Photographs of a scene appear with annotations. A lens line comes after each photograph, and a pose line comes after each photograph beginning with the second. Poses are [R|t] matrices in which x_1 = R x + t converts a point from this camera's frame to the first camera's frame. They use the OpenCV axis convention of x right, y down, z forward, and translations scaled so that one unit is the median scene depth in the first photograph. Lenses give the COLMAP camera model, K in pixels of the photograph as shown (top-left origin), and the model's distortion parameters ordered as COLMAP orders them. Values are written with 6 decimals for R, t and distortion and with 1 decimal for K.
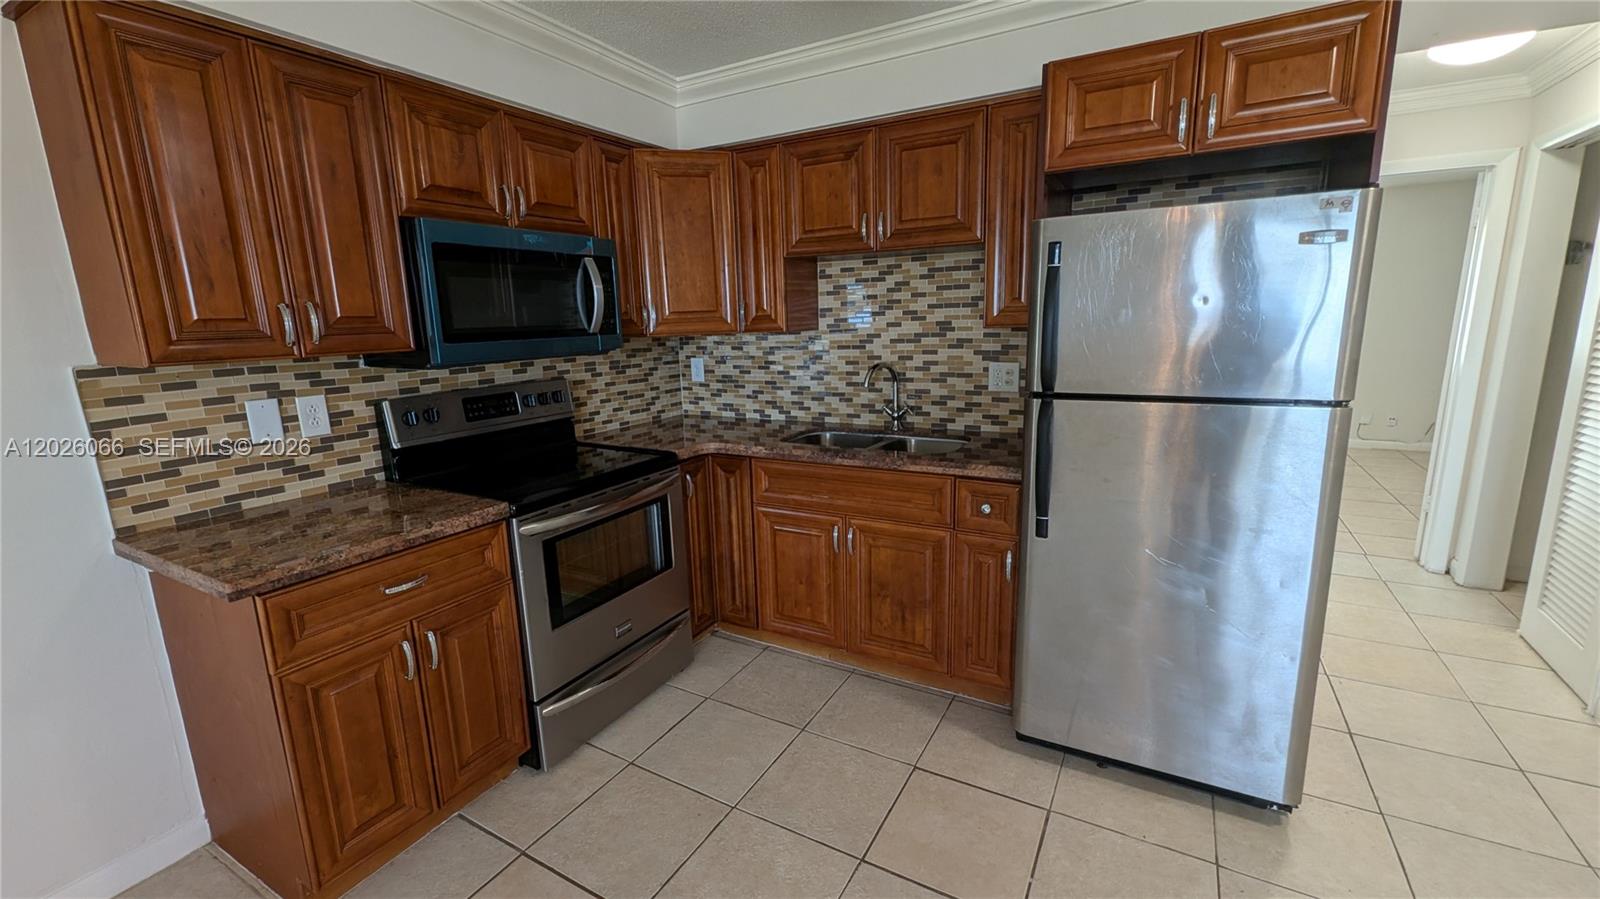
lens RADIAL K [[656.0, 0, 805.0], [0, 656.0, 449.5], [0, 0, 1]] dist [0.000168, 0.000109]
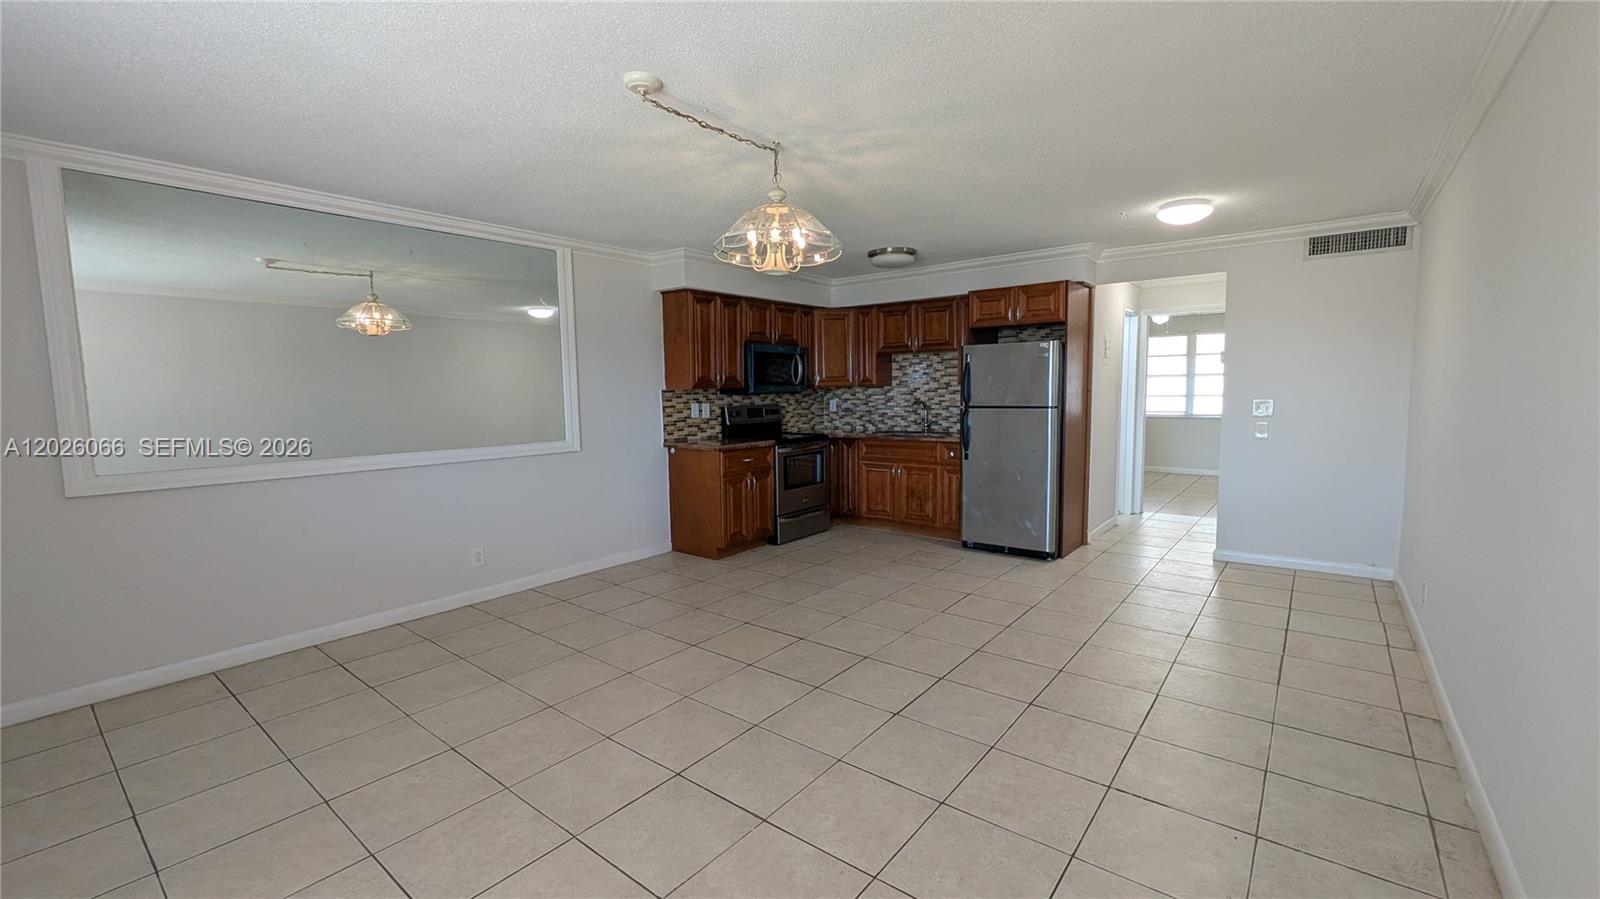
lens RADIAL K [[656.0, 0, 805.2], [0, 656.0, 447.1], [0, 0, 1]] dist [0.000168, 0.000109]
pose [[0.987469, 0.028165, -0.155278, 0.096395], [-0.044925, 0.993403, -0.105506, 0.309321], [0.151282, 0.111160, 0.982221, -1.365840]]
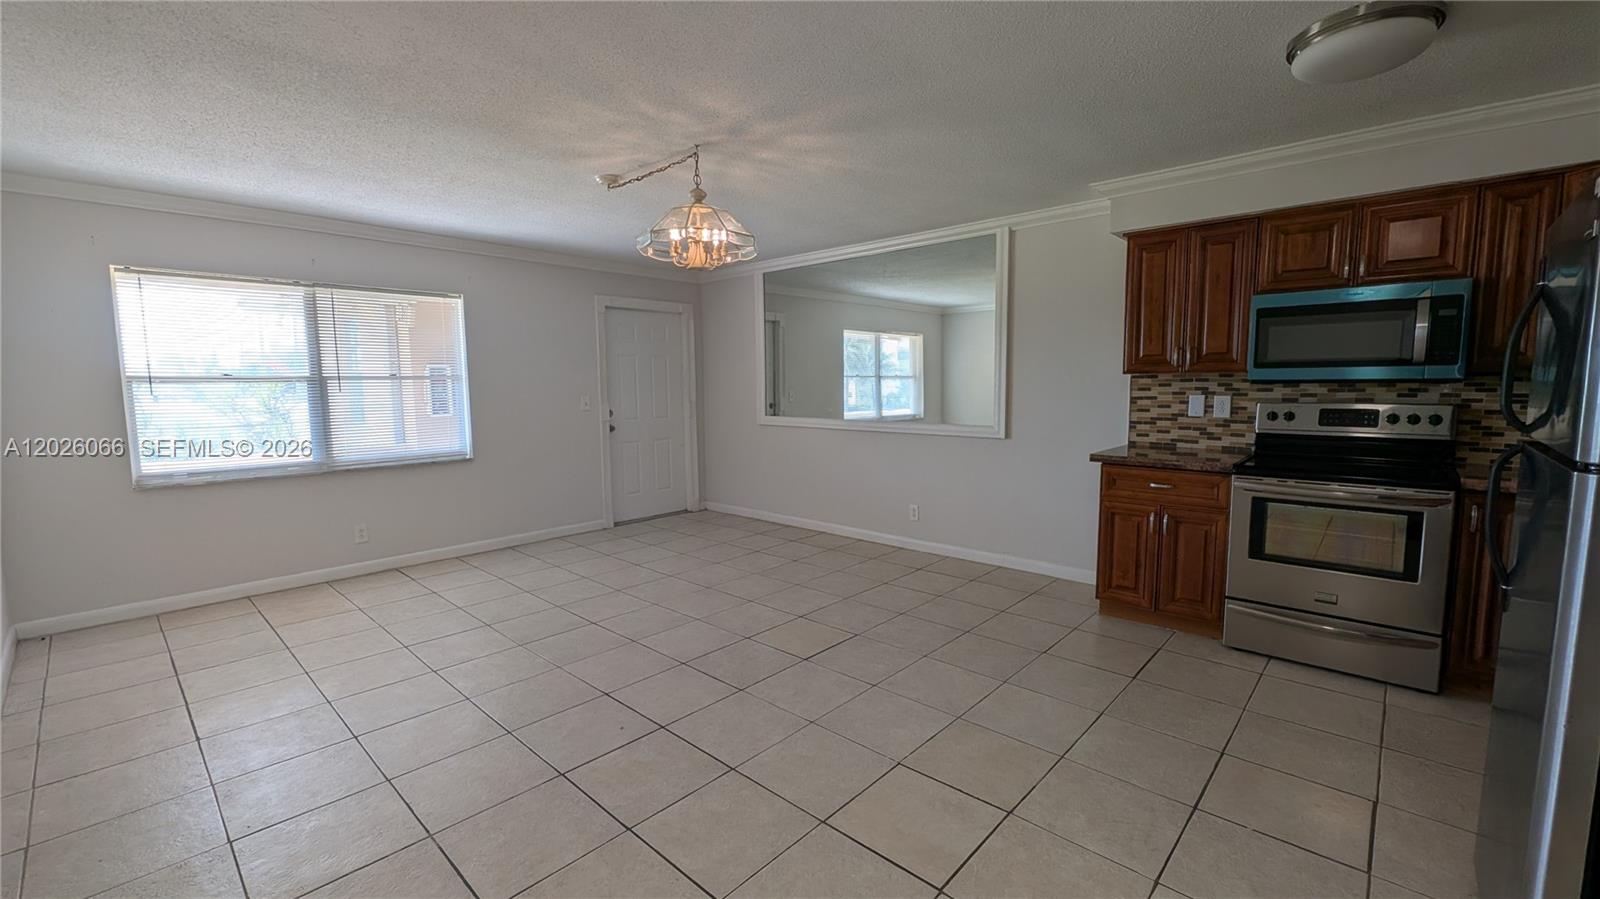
lens RADIAL K [[656.0, 0, 804.0], [0, 656.0, 449.6], [0, 0, 1]] dist [0.000168, 0.000109]
pose [[-0.231205, 0.131529, -0.963973, 1.036941], [-0.179667, 0.968006, 0.175171, -0.037246], [0.956172, 0.213694, -0.200176, 0.223047]]
